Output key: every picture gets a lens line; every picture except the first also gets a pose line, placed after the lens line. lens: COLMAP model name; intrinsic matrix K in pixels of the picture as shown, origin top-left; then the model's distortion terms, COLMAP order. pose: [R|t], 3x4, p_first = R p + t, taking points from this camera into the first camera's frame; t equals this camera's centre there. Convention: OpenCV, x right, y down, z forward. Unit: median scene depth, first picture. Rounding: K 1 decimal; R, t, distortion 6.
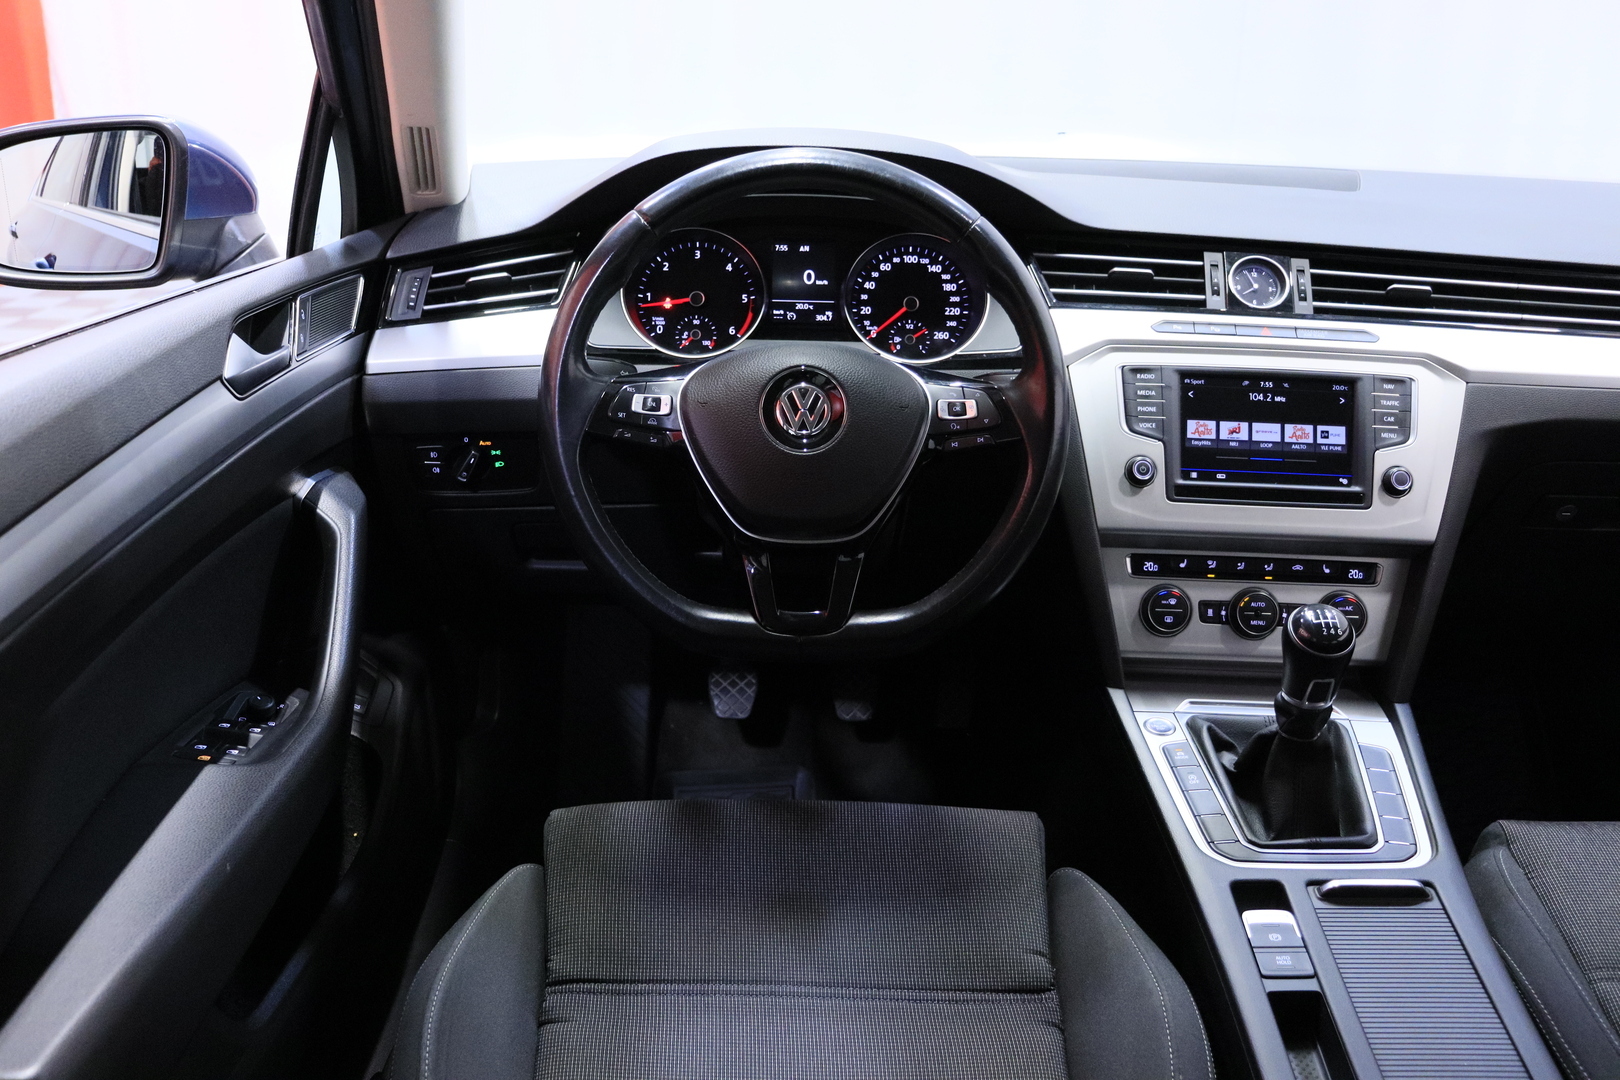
lens RADIAL K [[1516.3, 0, 808.9], [0, 1516.3, 540.6], [0, 0, 1]] dist [-0.088123, 0.000000]
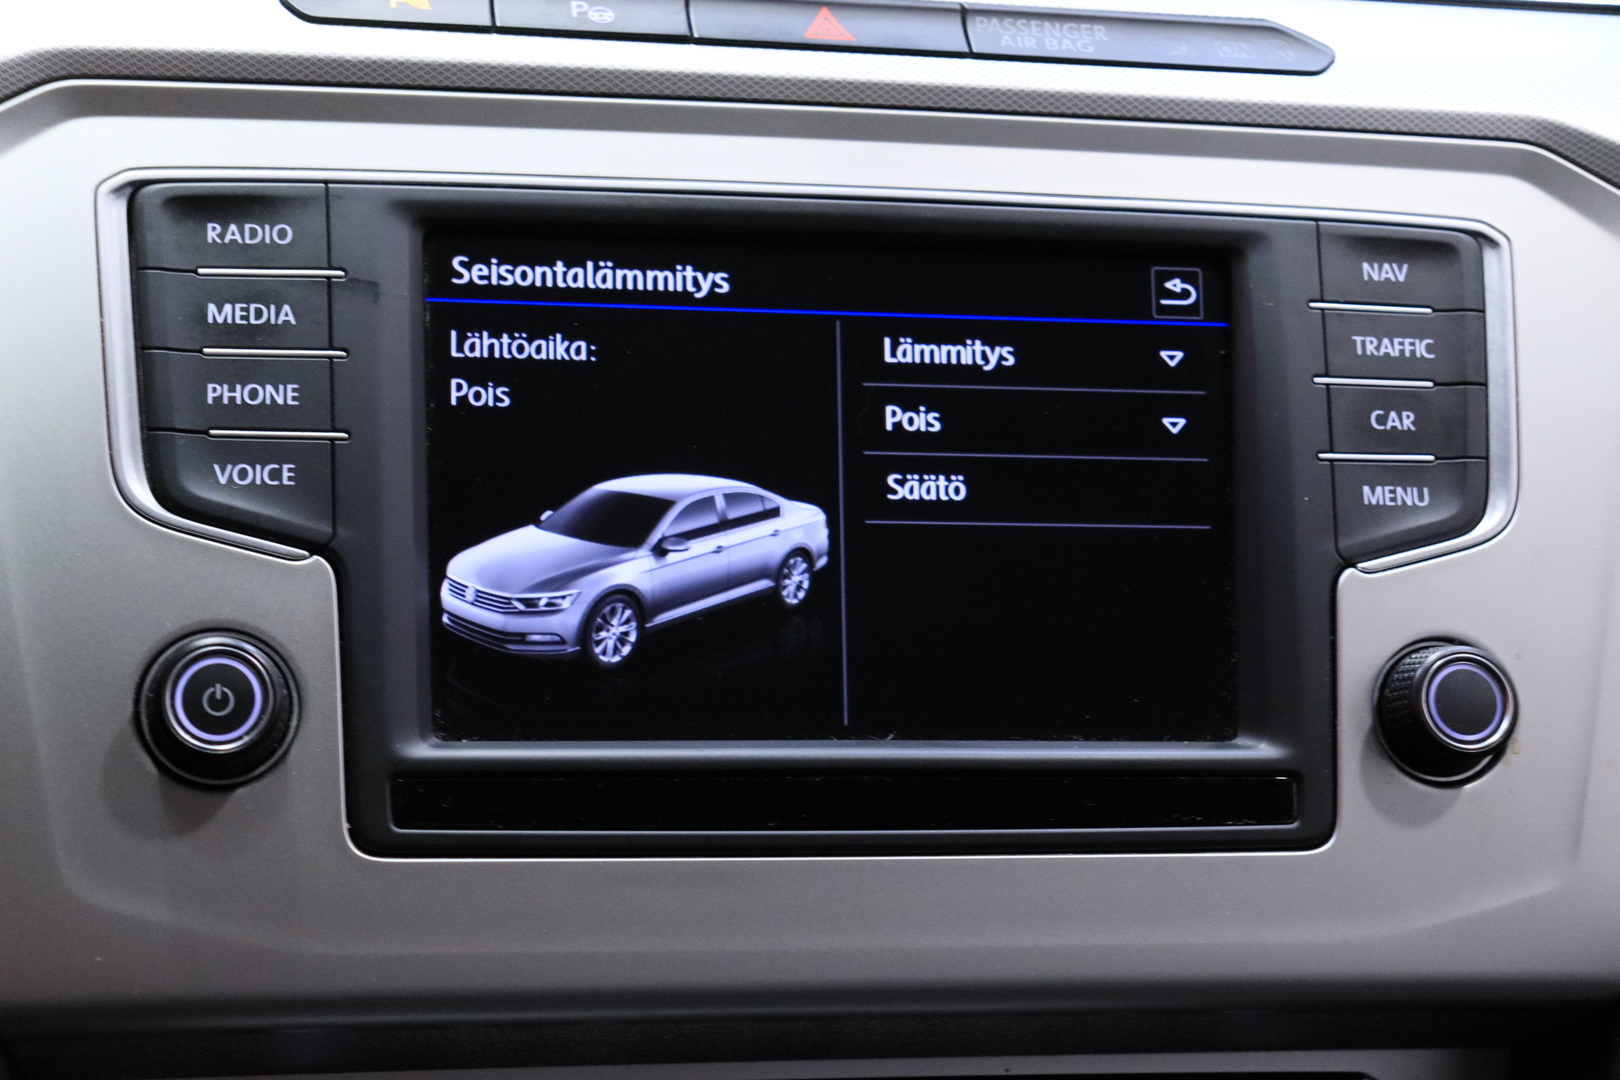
lens RADIAL K [[2842.5, 0, 802.1], [0, 2842.5, 611.7], [0, 0, 1]] dist [0.106191, 0.000000]
pose [[0.975084, -0.028242, 0.220032, 0.209165], [0.034349, 0.999122, -0.023978, -0.045939], [-0.219162, 0.030938, 0.975198, 0.606619]]
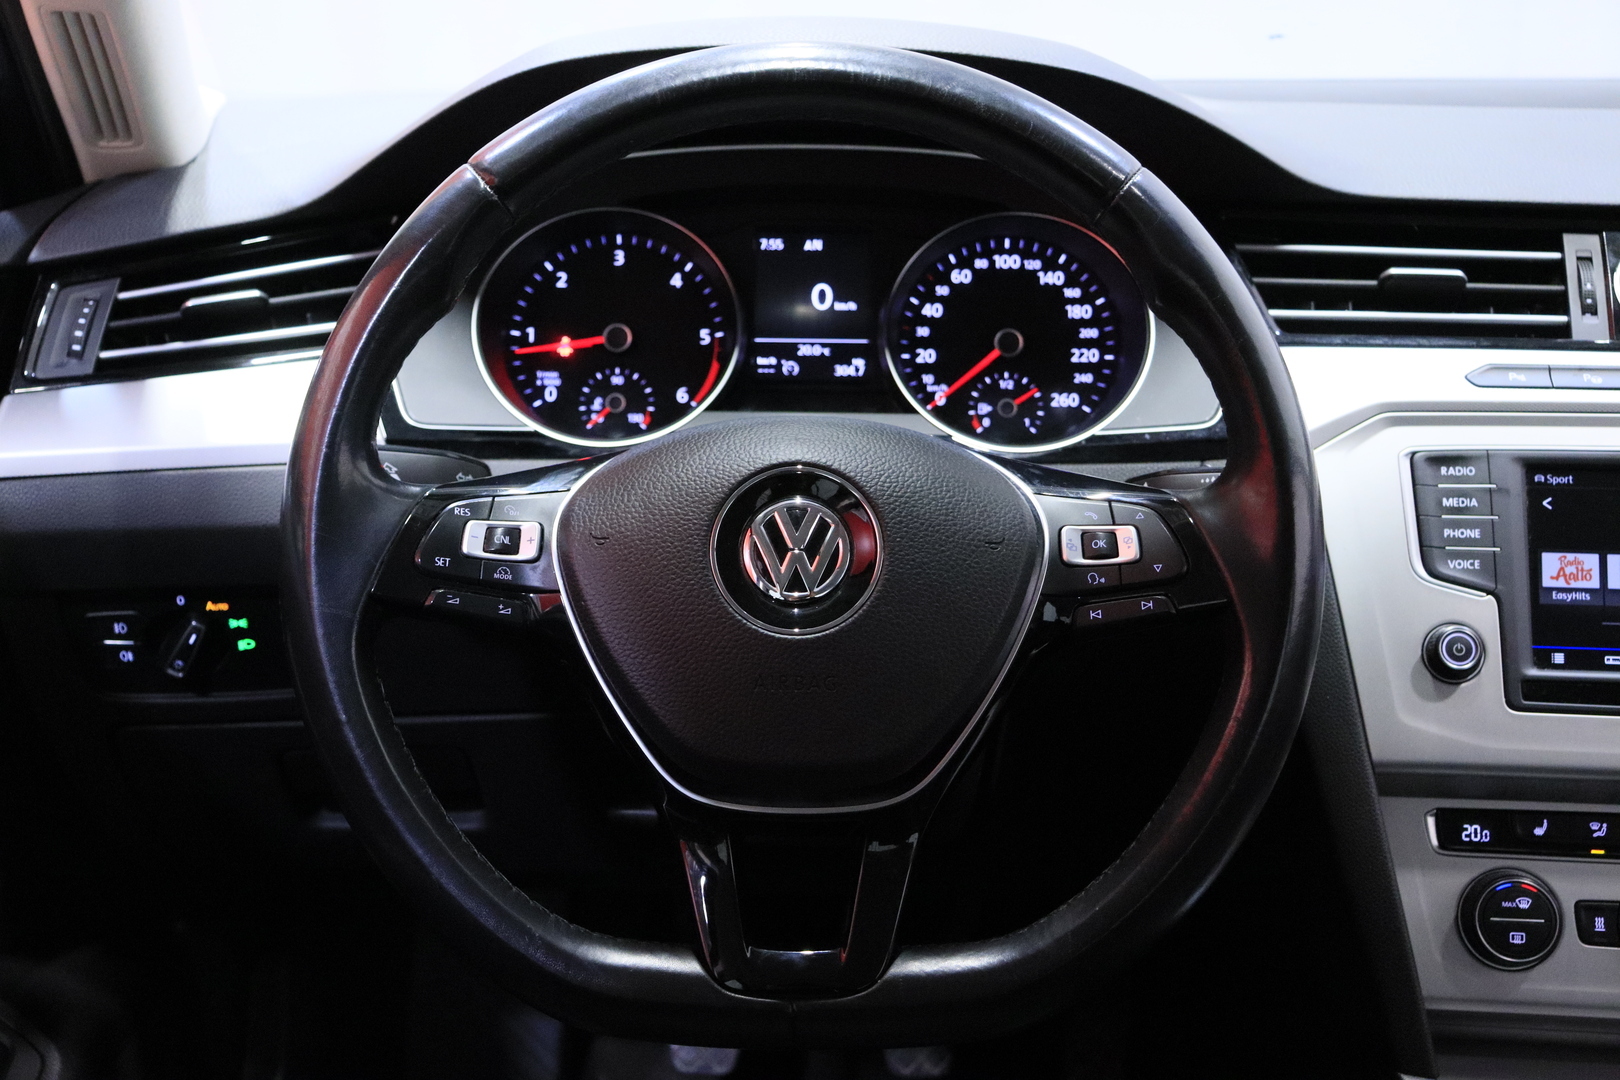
lens RADIAL K [[2234.9, 0, 801.8], [0, 2234.9, 552.2], [0, 0, 1]] dist [0.094762, 0.000000]
pose [[0.999560, -0.008061, -0.028538, 0.016377], [0.006144, 0.997758, -0.066637, -0.029466], [0.029011, 0.066432, 0.997369, 0.209122]]
